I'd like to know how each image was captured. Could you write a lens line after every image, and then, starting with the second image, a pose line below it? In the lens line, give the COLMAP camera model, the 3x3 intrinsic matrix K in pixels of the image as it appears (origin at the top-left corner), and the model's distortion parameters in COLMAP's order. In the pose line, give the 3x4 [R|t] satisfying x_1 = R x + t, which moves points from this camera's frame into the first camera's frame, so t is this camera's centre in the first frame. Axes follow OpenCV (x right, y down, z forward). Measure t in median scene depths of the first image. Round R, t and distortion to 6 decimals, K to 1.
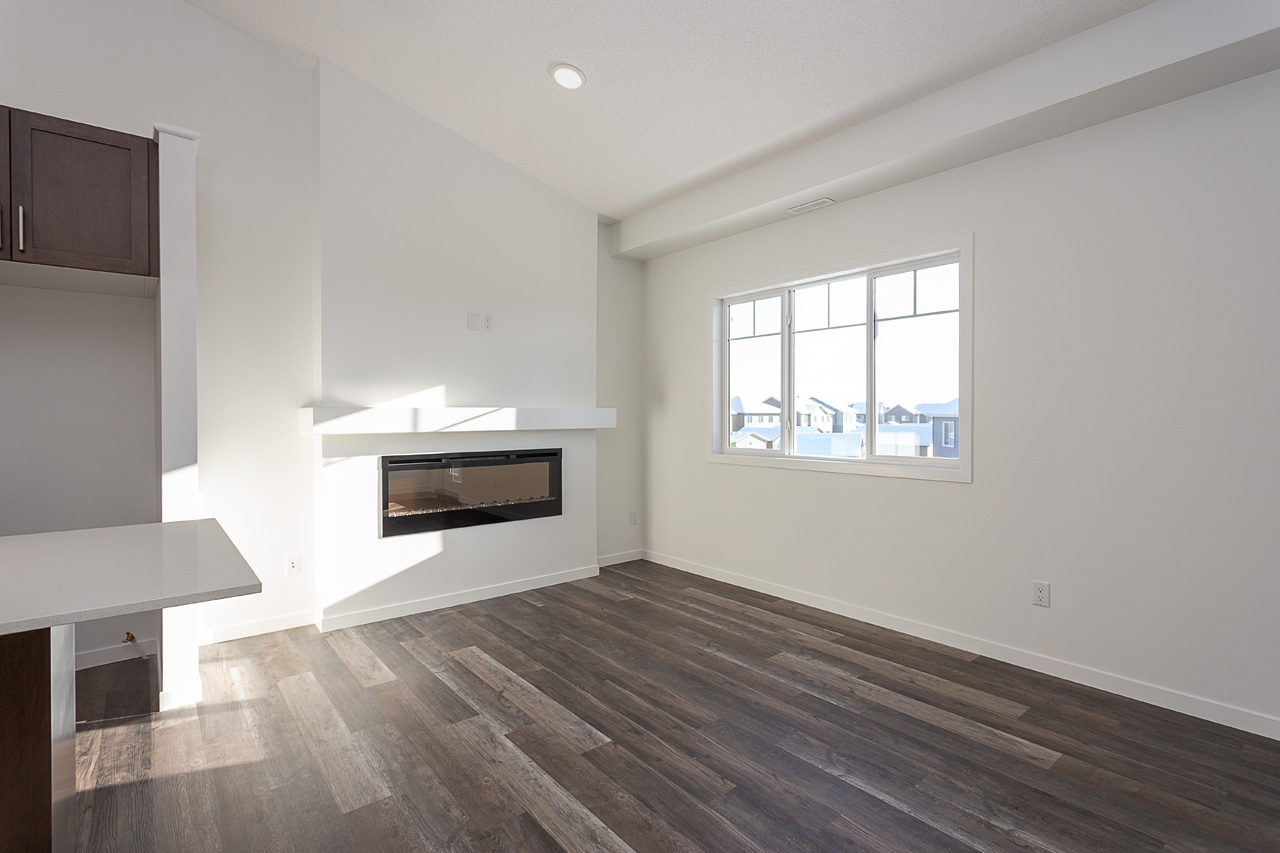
lens RADIAL K [[612.5, 0, 644.4], [0, 612.5, 424.4], [0, 0, 1]] dist [0.001633, 0.001656]
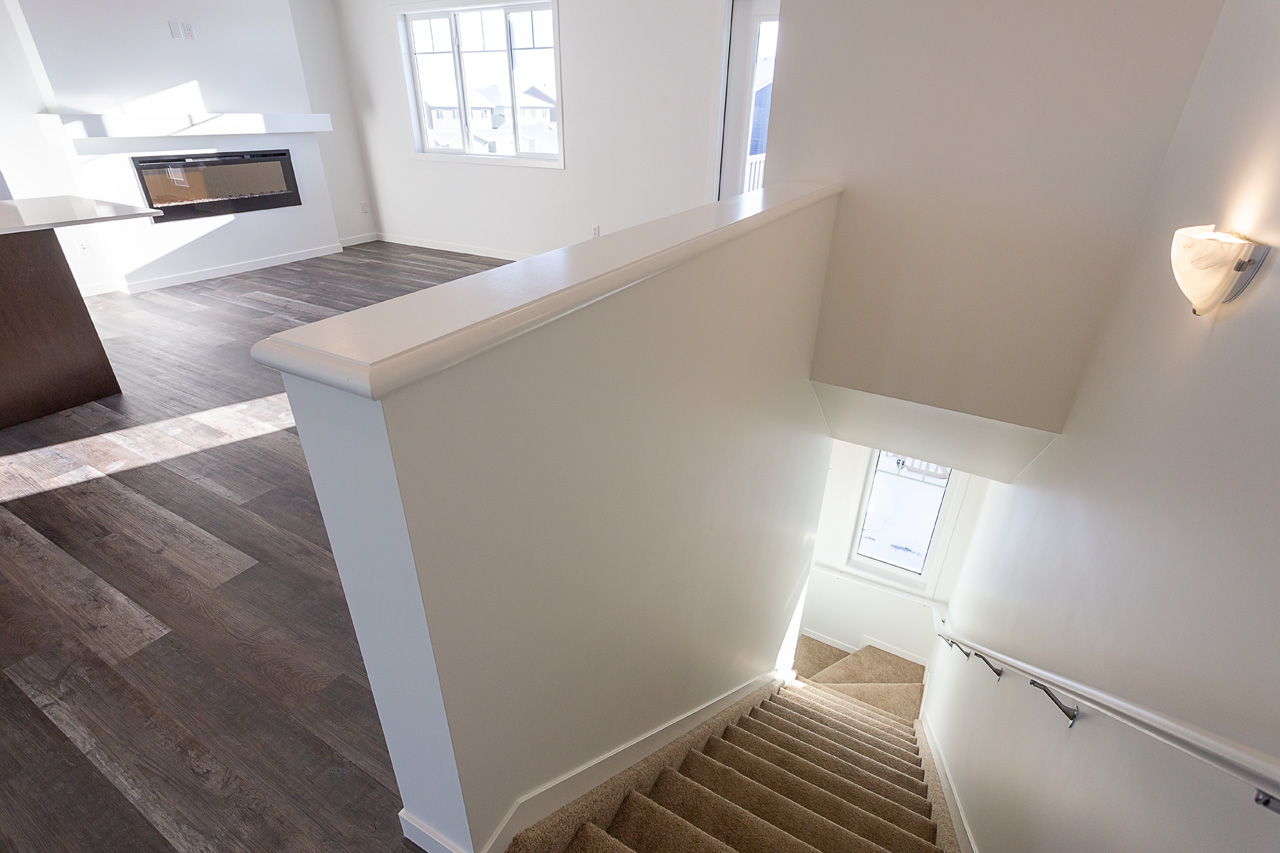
lens RADIAL K [[612.5, 0, 644.4], [0, 612.5, 424.4], [0, 0, 1]] dist [0.001633, 0.001656]
pose [[0.938298, -0.150382, 0.311419, 0.089739], [-0.004229, 0.895448, 0.445146, -0.022764], [-0.345801, -0.418997, 0.839561, -0.667972]]
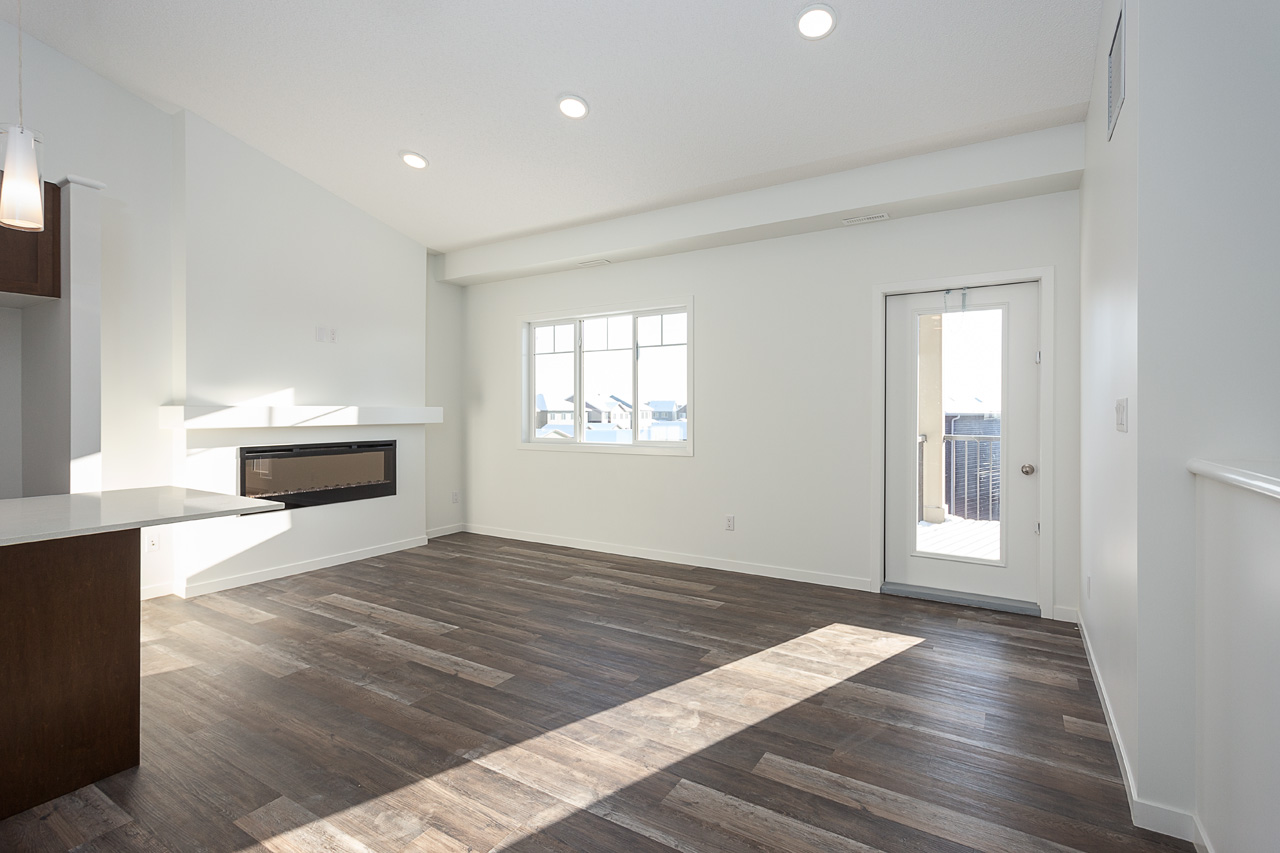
lens RADIAL K [[610.8, 0, 644.6], [0, 610.8, 413.9], [0, 0, 1]] dist [0.002454, 0.000974]
pose [[0.949457, -0.000070, 0.313898, -0.057526], [0.004120, 0.999917, -0.012239, 0.005634], [-0.313871, 0.012913, 0.949378, -0.362846]]
